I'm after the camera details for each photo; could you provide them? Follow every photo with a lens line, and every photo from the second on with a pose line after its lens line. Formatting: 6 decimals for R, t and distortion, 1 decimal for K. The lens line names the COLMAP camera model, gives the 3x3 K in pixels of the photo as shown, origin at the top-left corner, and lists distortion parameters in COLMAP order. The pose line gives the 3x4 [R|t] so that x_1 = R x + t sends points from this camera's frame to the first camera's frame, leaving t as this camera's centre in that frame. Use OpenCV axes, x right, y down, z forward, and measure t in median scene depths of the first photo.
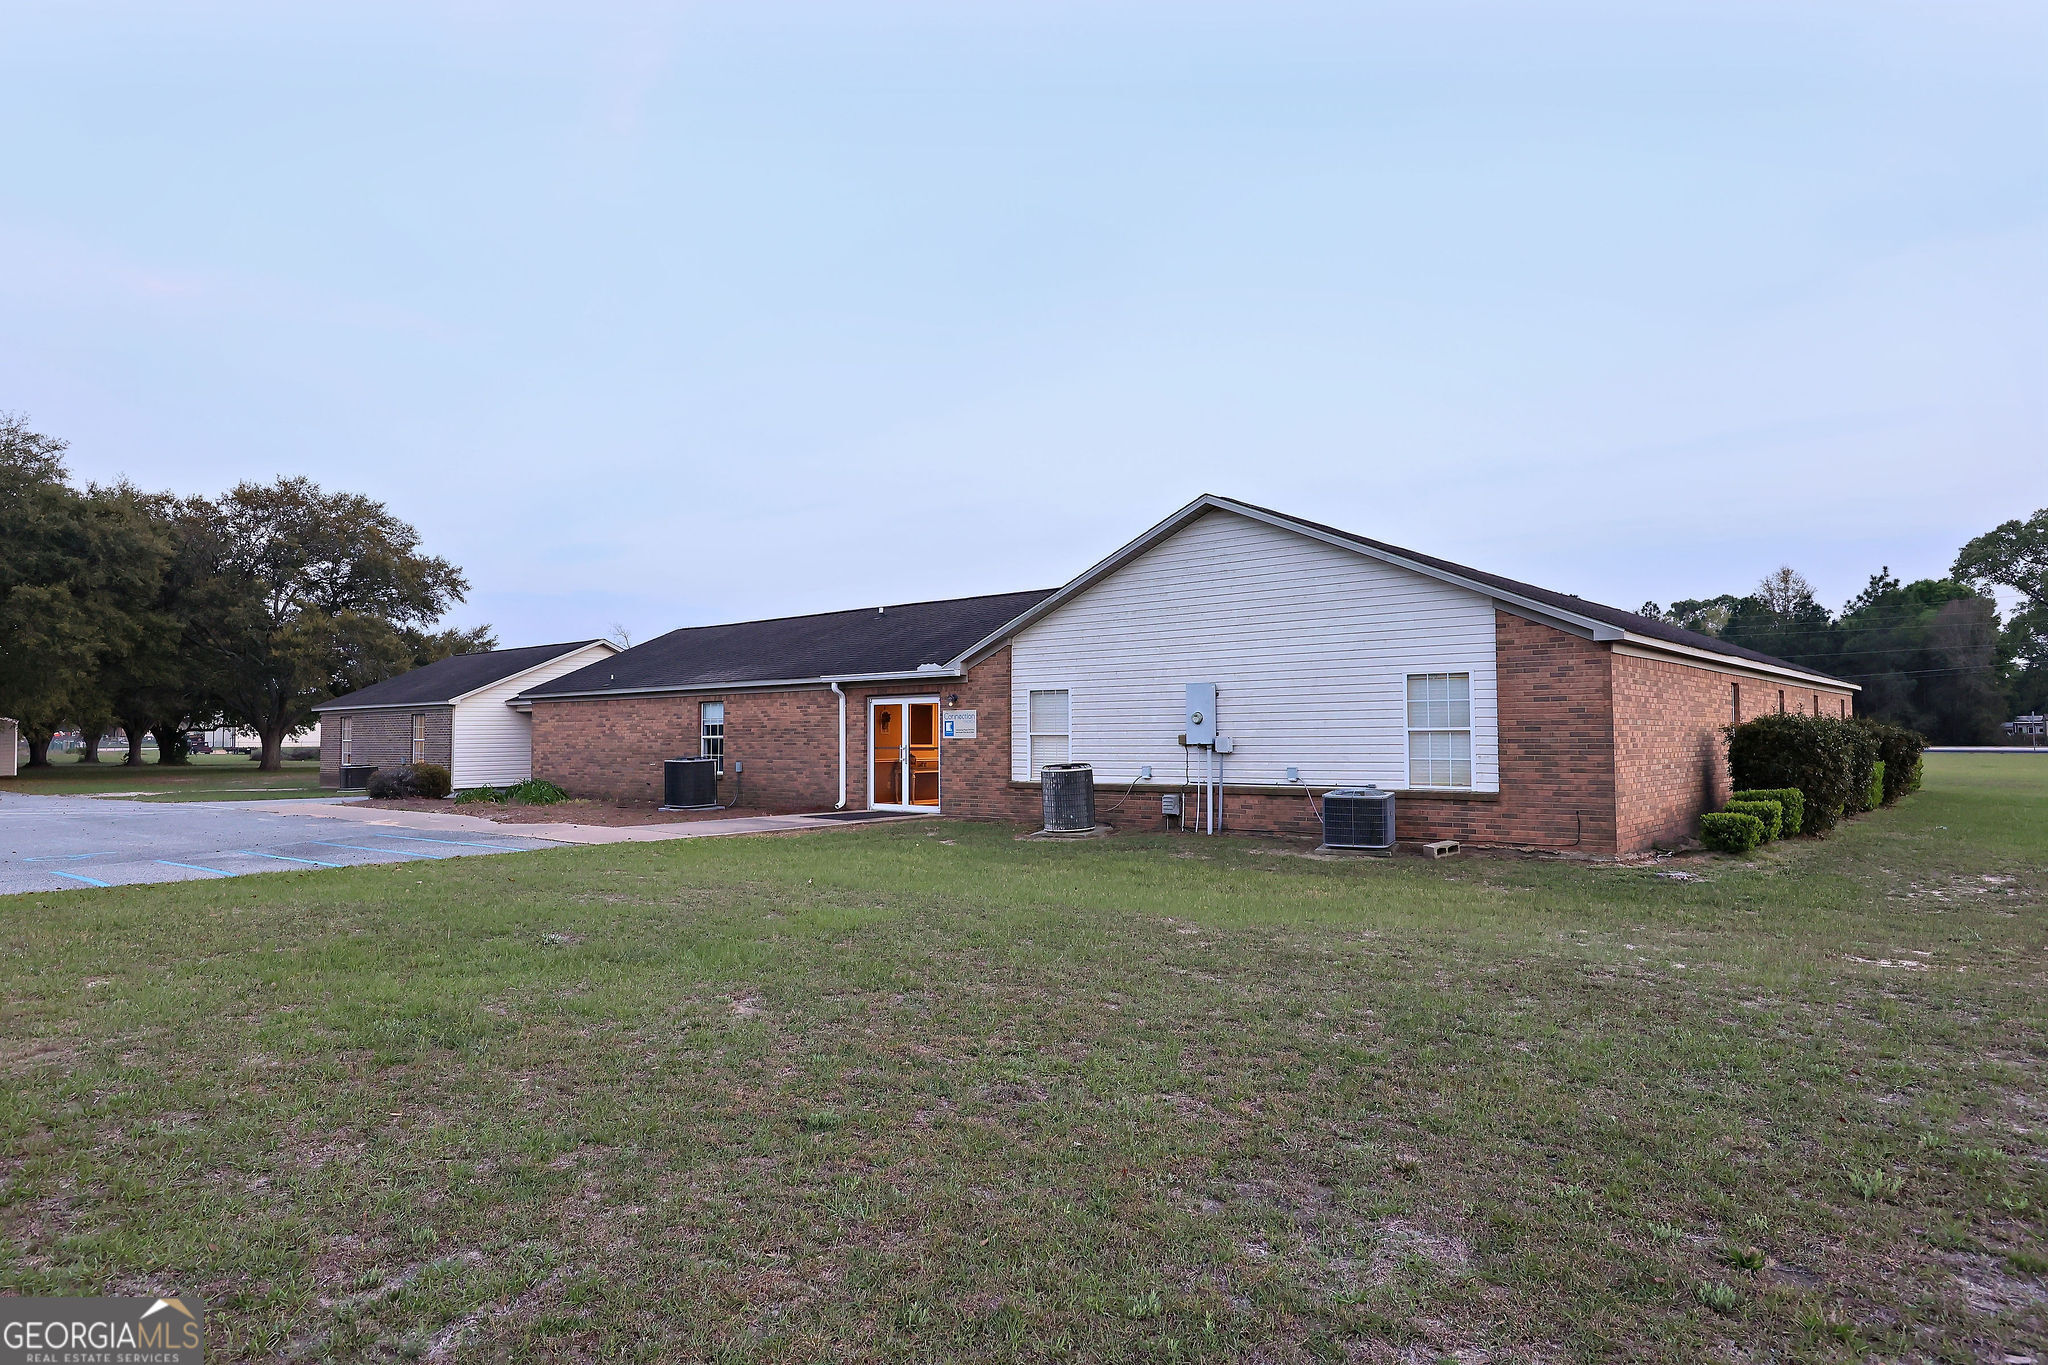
lens RADIAL K [[1195.5, 0, 1019.4], [0, 1195.5, 673.6], [0, 0, 1]] dist [-0.004728, -0.000868]
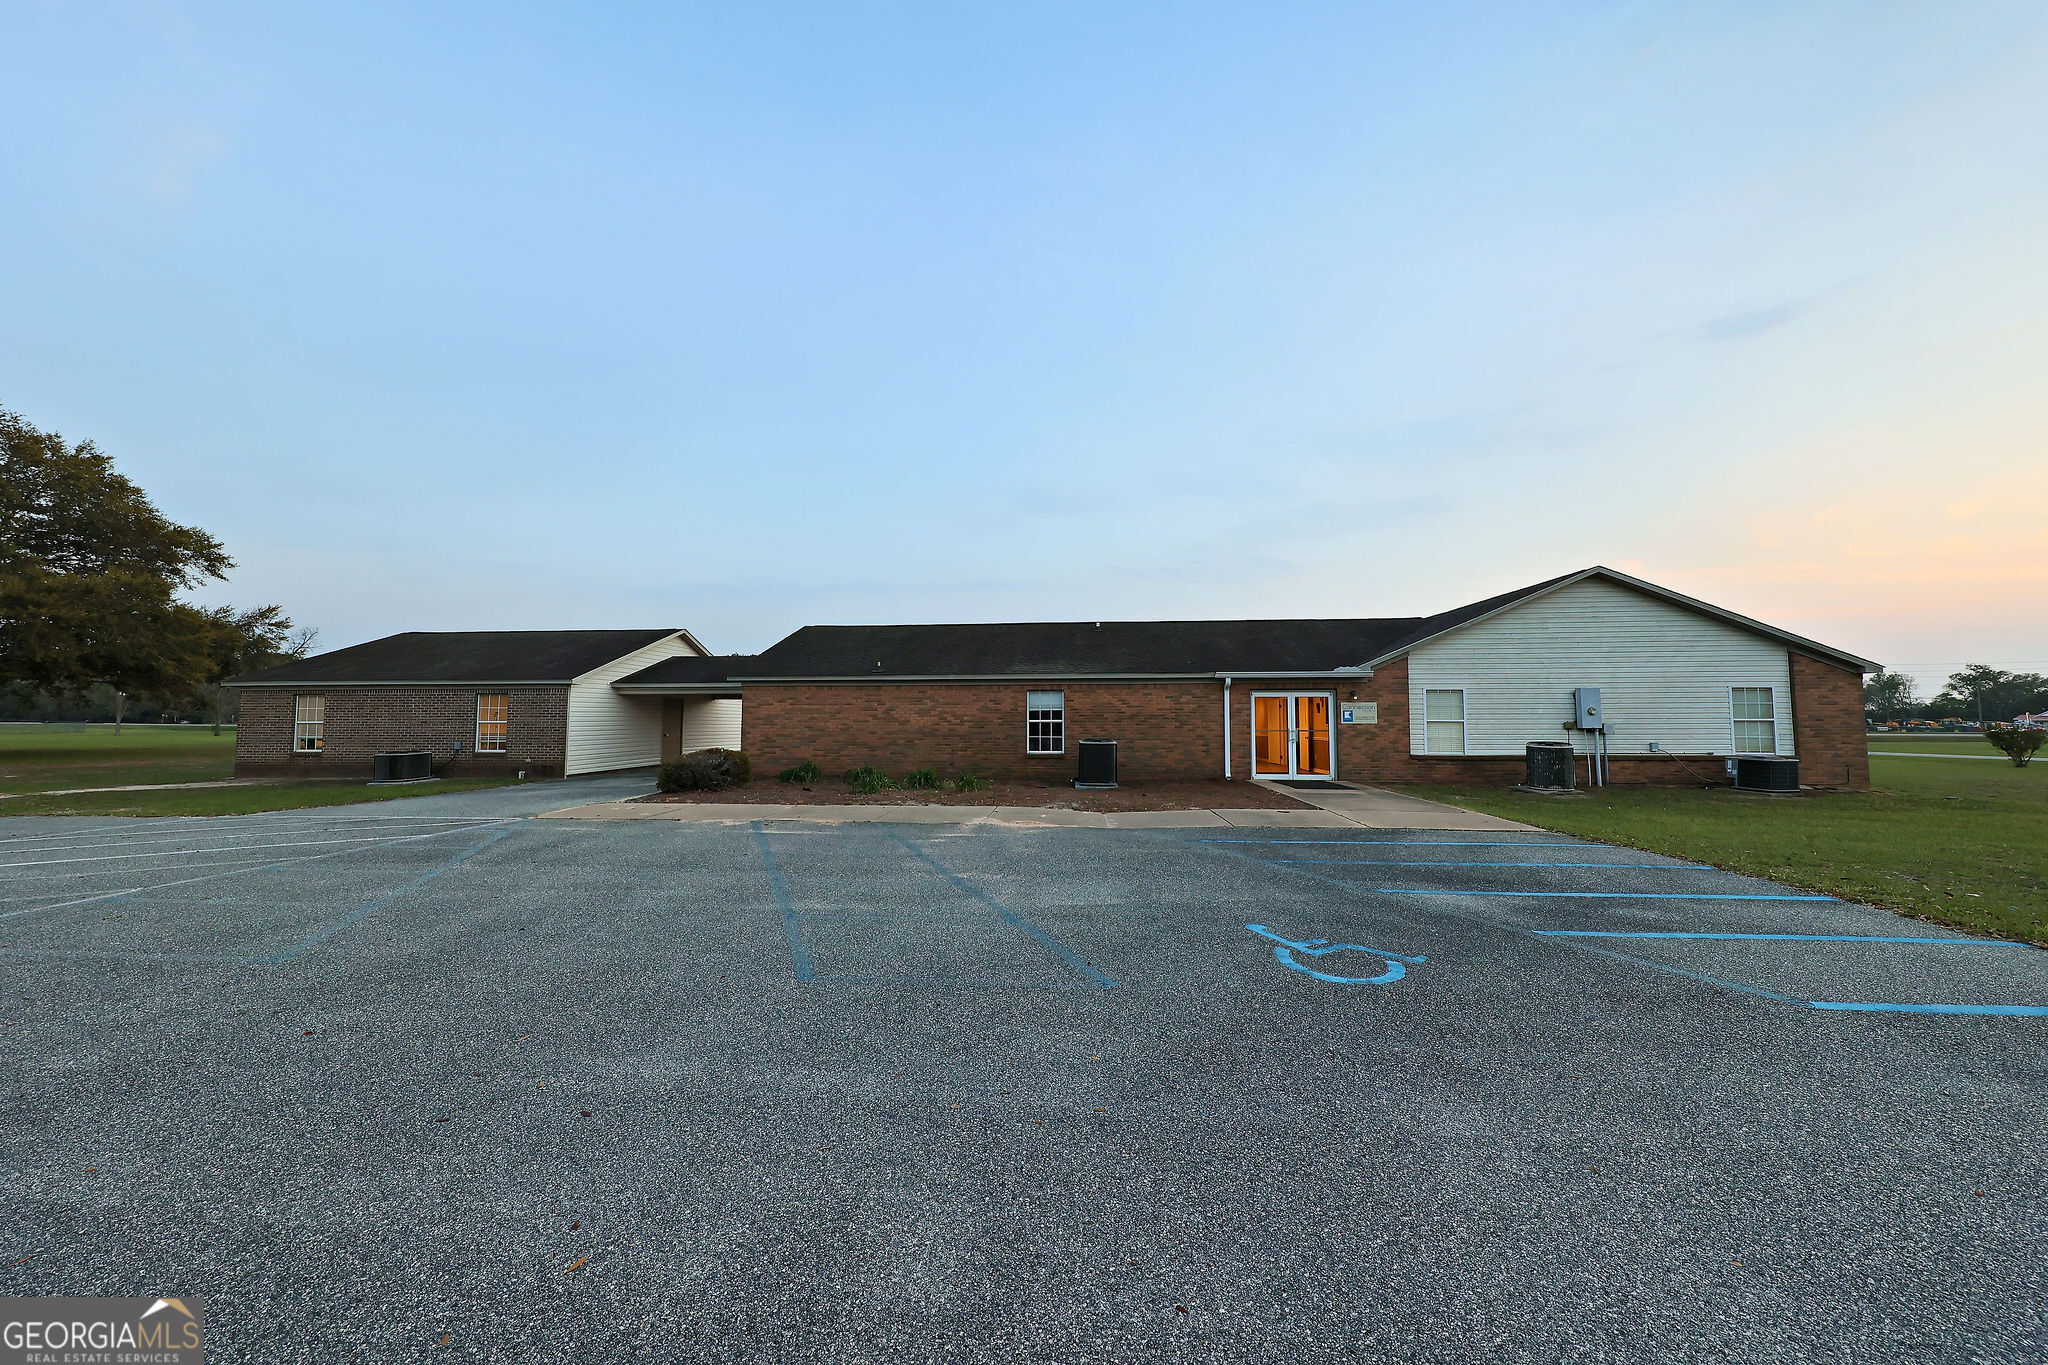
lens RADIAL K [[653.6, 0, 1051.3], [0, 653.6, 678.2], [0, 0, 1]] dist [0.003260, -0.000037]
pose [[0.810962, 0.046796, 0.583225, -0.671603], [-0.036039, 0.998899, -0.030038, 0.033435], [-0.583989, 0.003341, 0.811755, 0.533636]]
